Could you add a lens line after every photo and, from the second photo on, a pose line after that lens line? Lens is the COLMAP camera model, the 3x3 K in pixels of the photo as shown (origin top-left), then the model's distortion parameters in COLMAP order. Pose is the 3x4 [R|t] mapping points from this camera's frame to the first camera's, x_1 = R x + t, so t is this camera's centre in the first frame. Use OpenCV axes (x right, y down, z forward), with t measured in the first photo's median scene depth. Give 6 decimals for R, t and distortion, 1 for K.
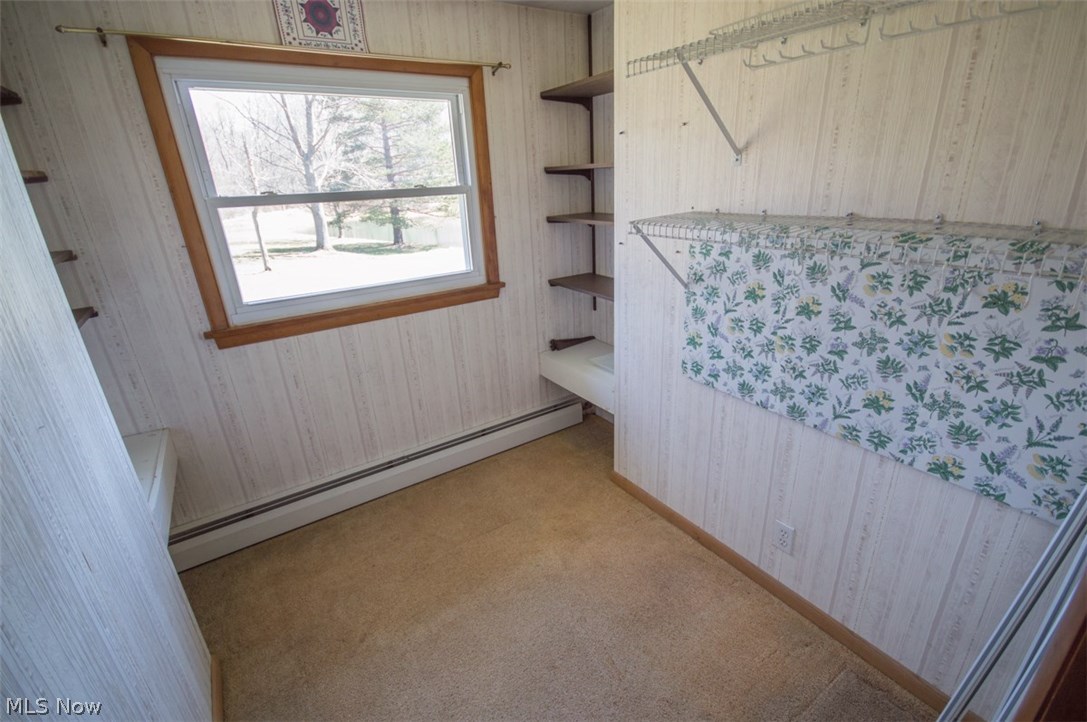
lens RADIAL K [[483.9, 0, 543.5], [0, 483.9, 361.0], [0, 0, 1]] dist [-0.005012, -0.000210]
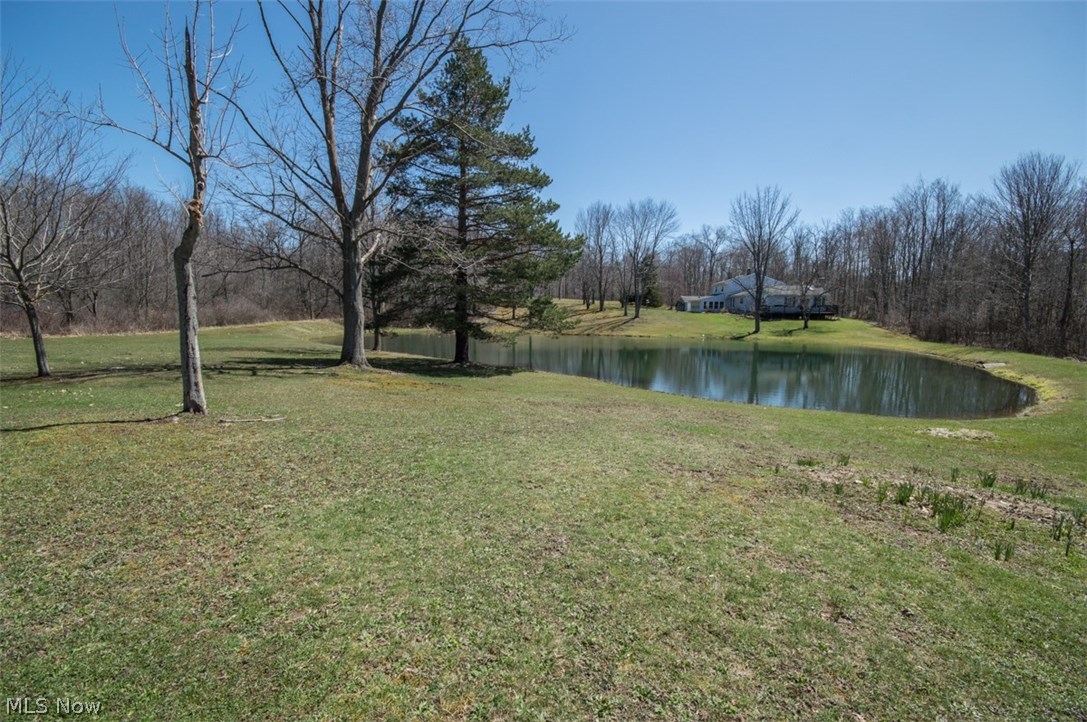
lens RADIAL K [[483.9, 0, 543.5], [0, 483.9, 361.0], [0, 0, 1]] dist [-0.005012, -0.000210]
pose [[0.997844, 0.055866, -0.034440, -0.202612], [-0.062817, 0.964981, -0.254687, -0.099092], [0.019005, 0.256302, 0.966410, 0.434913]]
